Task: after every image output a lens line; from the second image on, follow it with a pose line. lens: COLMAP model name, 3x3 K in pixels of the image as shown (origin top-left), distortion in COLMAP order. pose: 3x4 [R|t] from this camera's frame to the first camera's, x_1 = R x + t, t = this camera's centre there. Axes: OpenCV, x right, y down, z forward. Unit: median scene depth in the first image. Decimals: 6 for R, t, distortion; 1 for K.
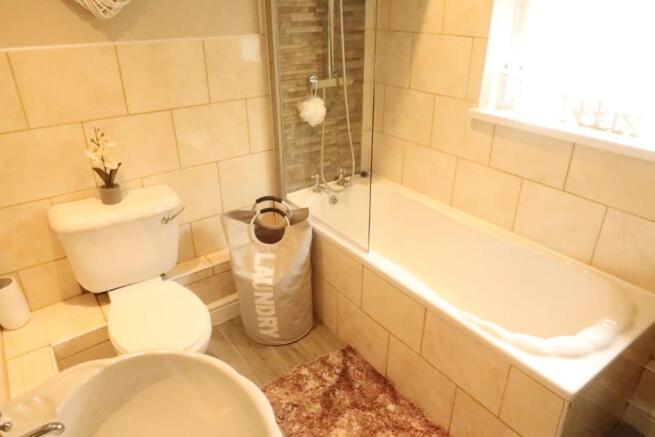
lens RADIAL K [[458.7, 0, 327.1], [0, 458.7, 219.9], [0, 0, 1]] dist [-0.008269, -0.000519]
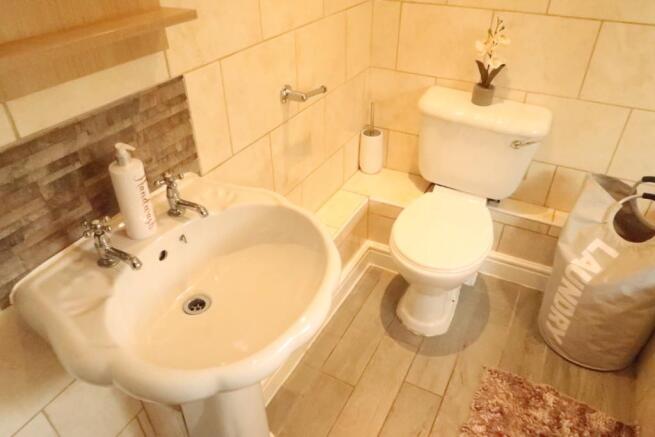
lens RADIAL K [[458.7, 0, 327.6], [0, 458.7, 218.4], [0, 0, 1]] dist [-0.008269, -0.000519]
pose [[0.433624, 0.523341, -0.733543, 0.188768], [-0.402590, 0.840810, 0.361884, -0.048449], [0.806158, 0.138396, 0.575287, 0.210267]]
